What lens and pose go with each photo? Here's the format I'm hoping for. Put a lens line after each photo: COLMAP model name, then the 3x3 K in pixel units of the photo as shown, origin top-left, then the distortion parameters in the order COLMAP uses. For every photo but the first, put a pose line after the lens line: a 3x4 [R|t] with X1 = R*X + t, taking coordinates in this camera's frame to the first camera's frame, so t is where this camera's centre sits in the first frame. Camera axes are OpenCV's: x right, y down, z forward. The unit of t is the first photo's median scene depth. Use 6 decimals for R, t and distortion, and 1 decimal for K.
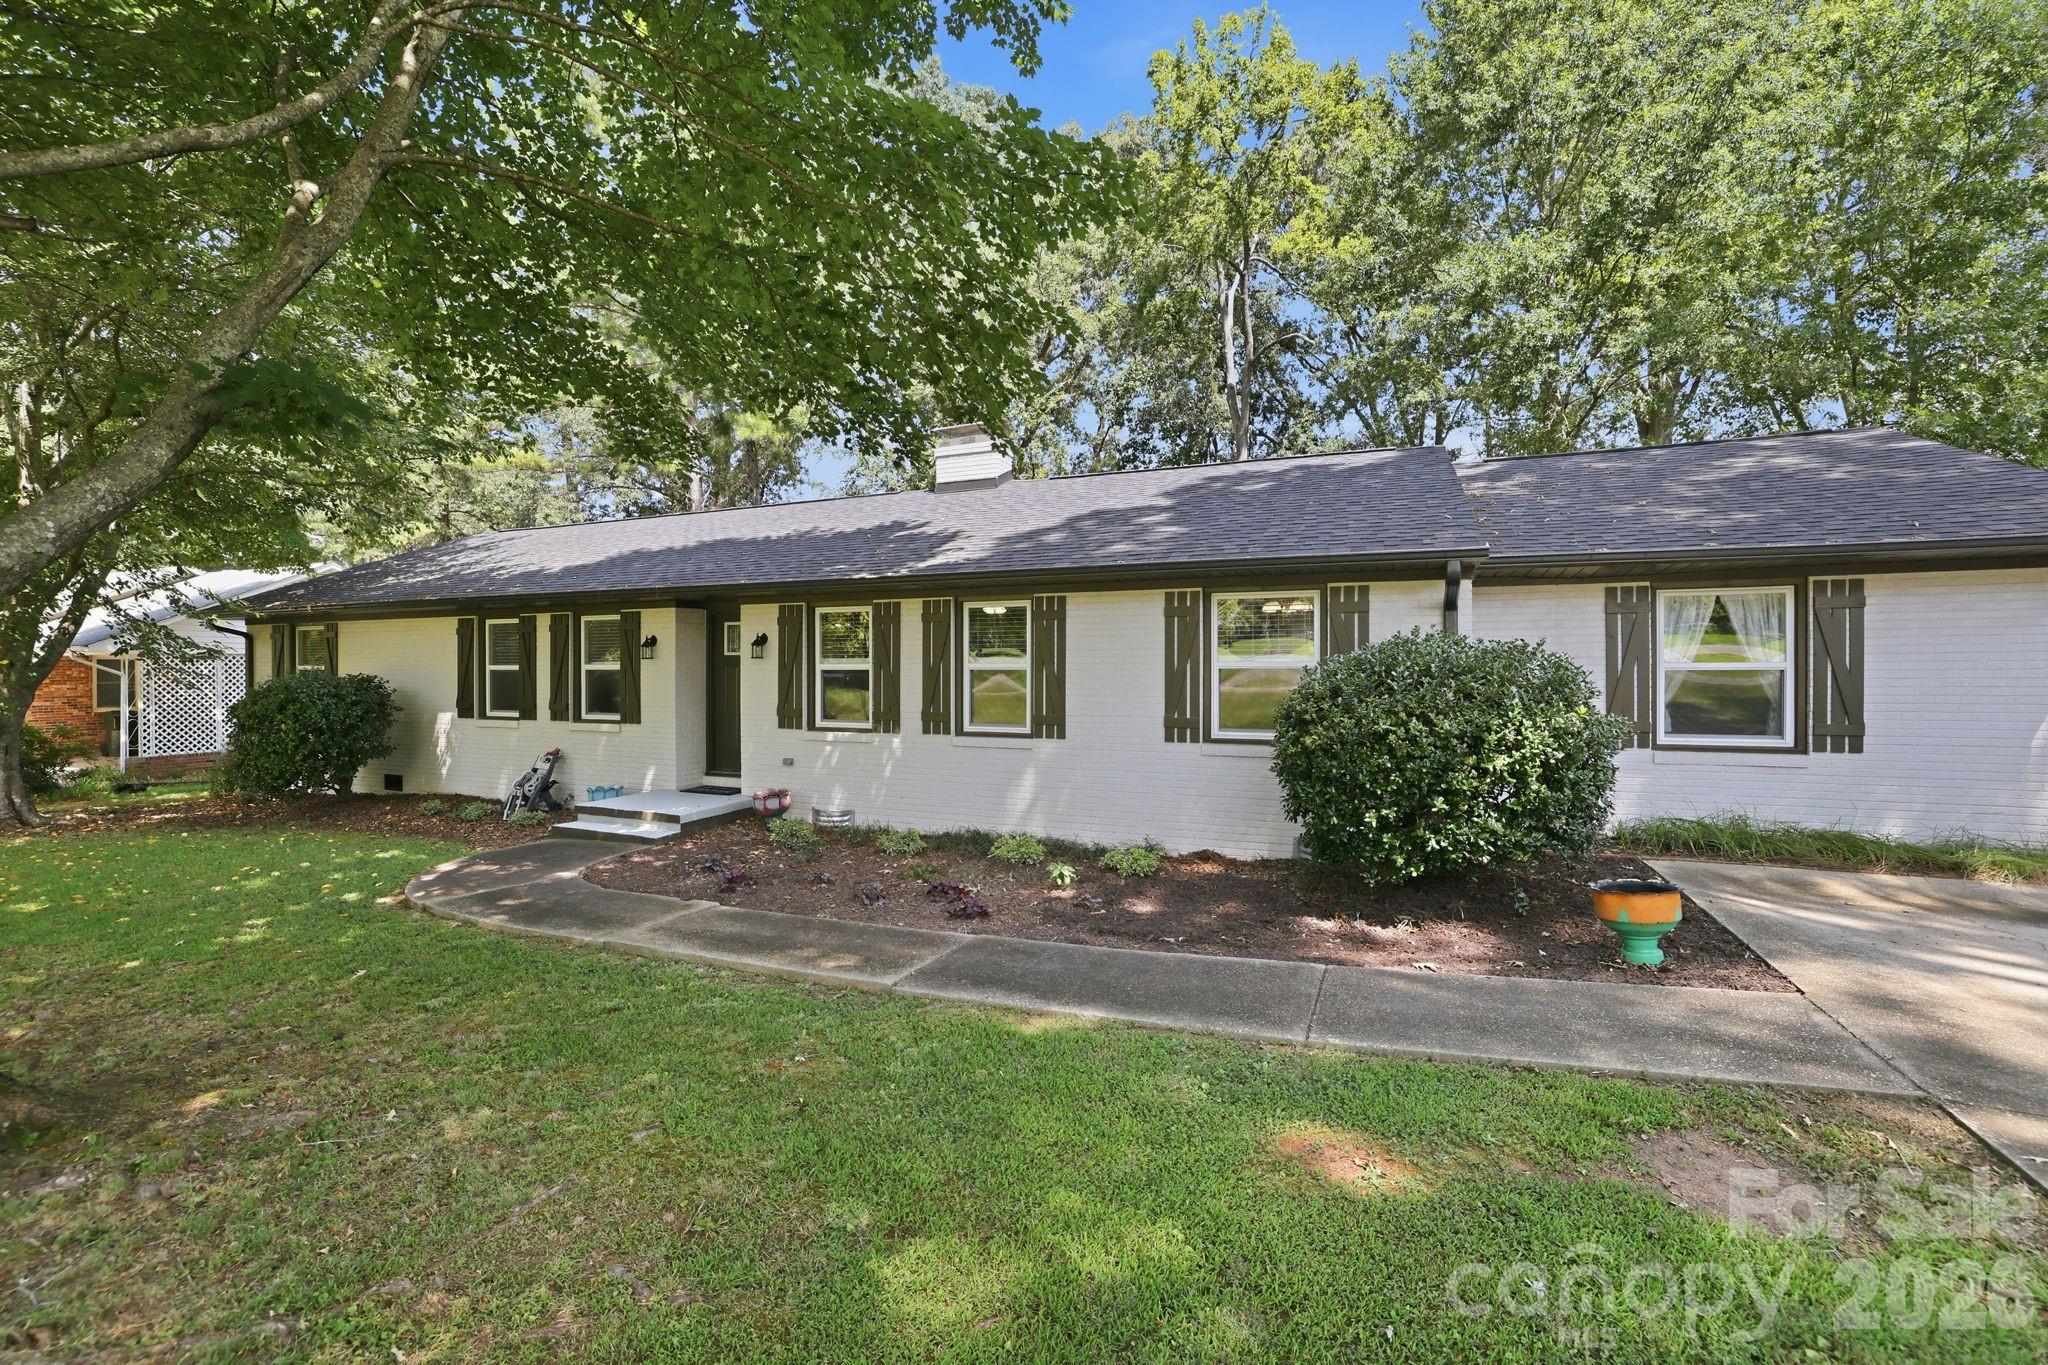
lens RADIAL K [[1063.3, 0, 979.3], [0, 1063.3, 682.2], [0, 0, 1]] dist [-0.053212, 0.004693]
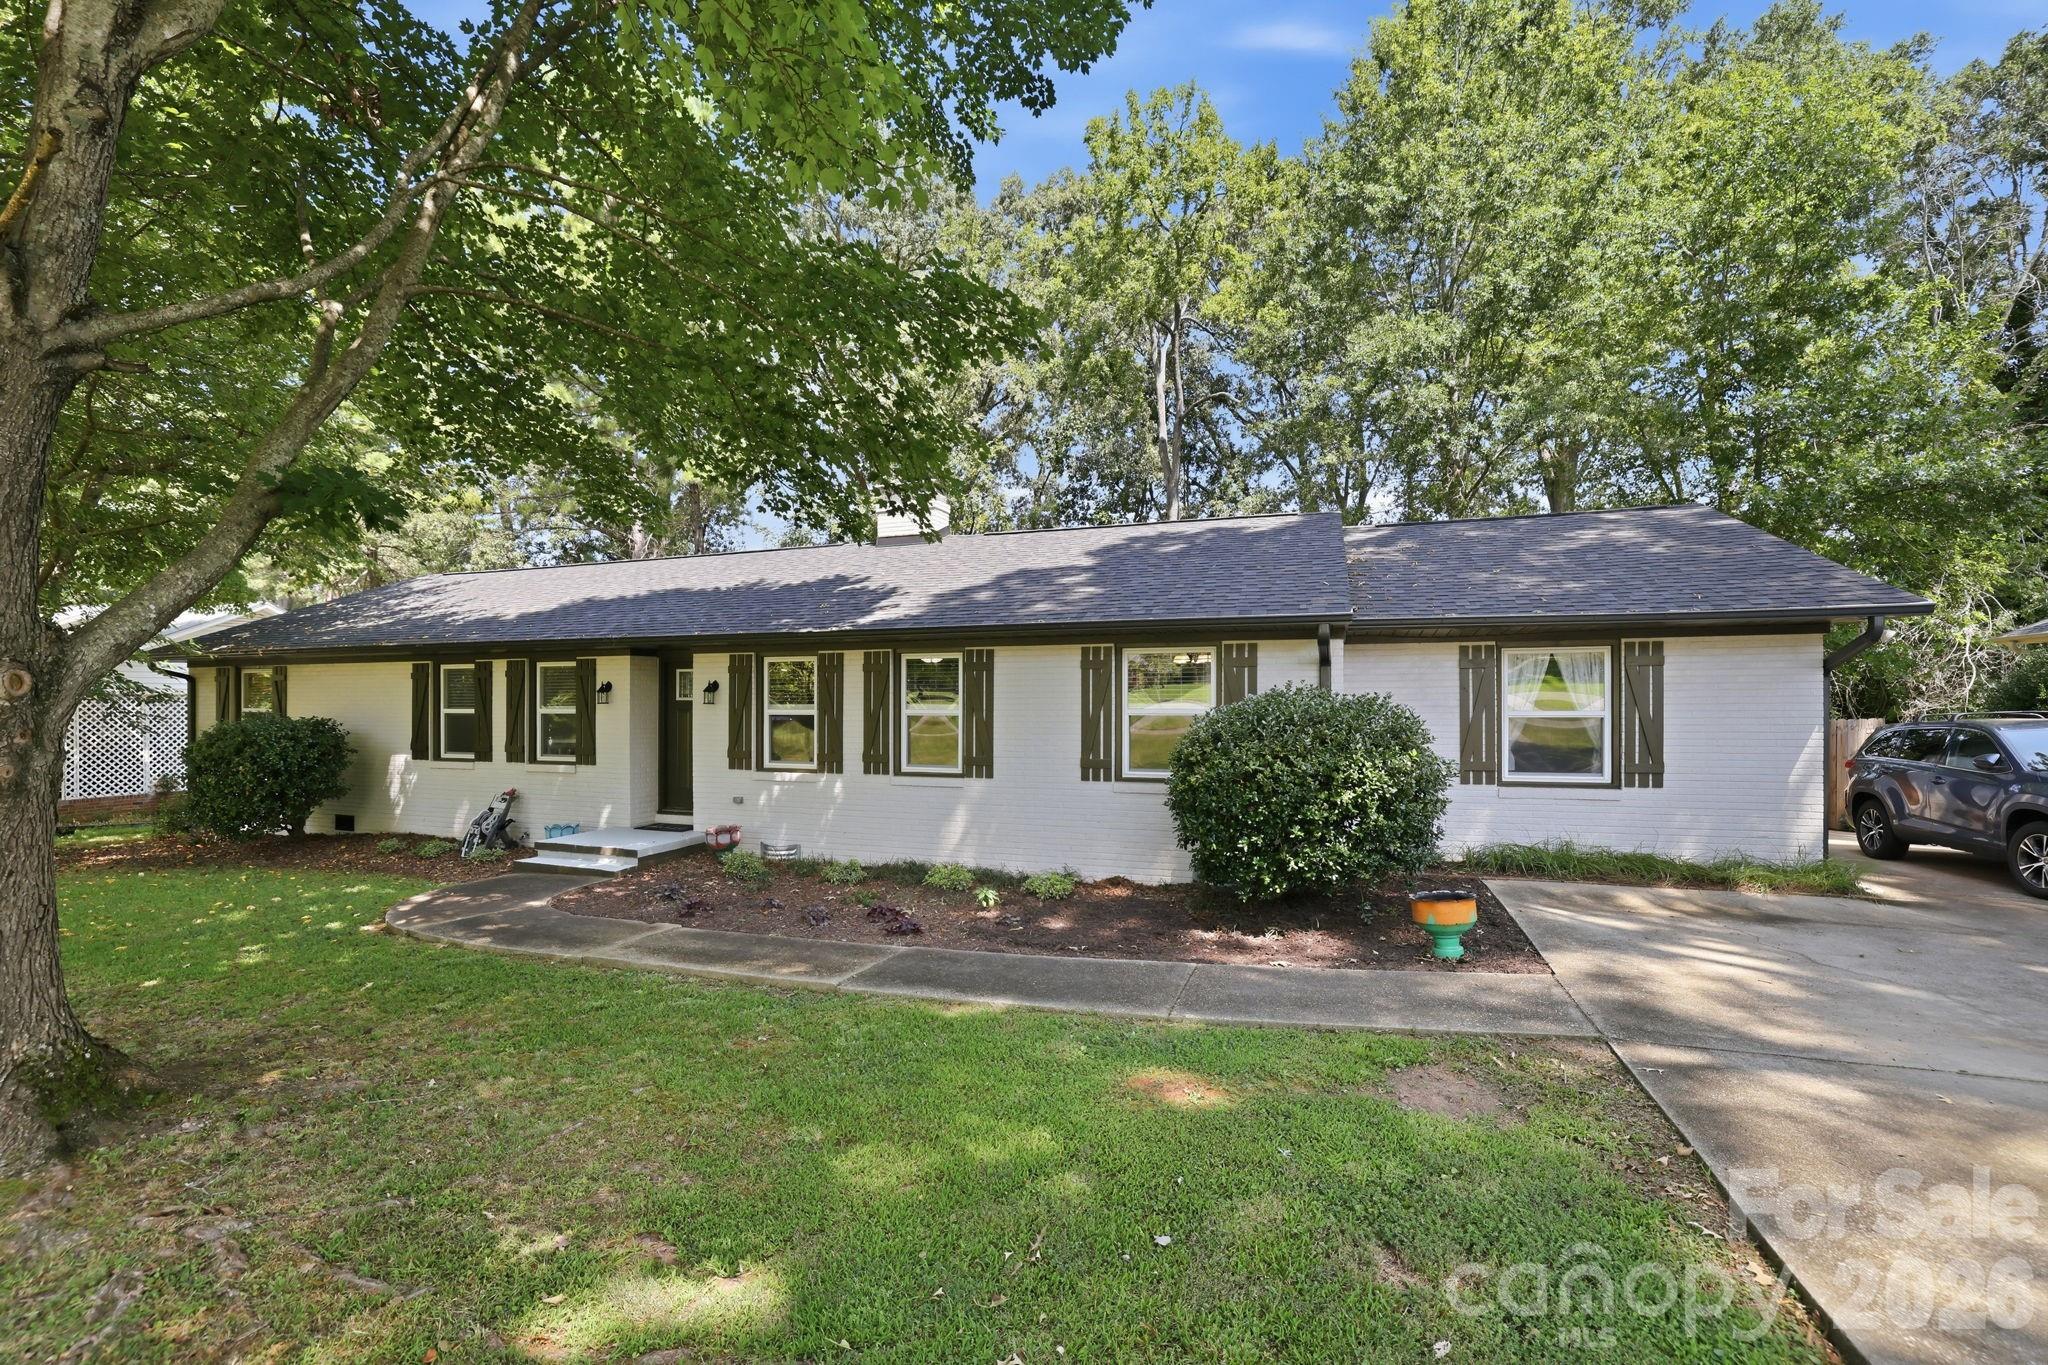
lens RADIAL K [[1063.3, 0, 1015.8], [0, 1063.3, 709.0], [0, 0, 1]] dist [-0.053212, 0.004693]
pose [[0.996135, 0.001773, 0.087819, 0.007391], [-0.000730, 0.999929, -0.011914, -0.006064], [-0.087834, 0.011804, 0.996065, -0.117721]]
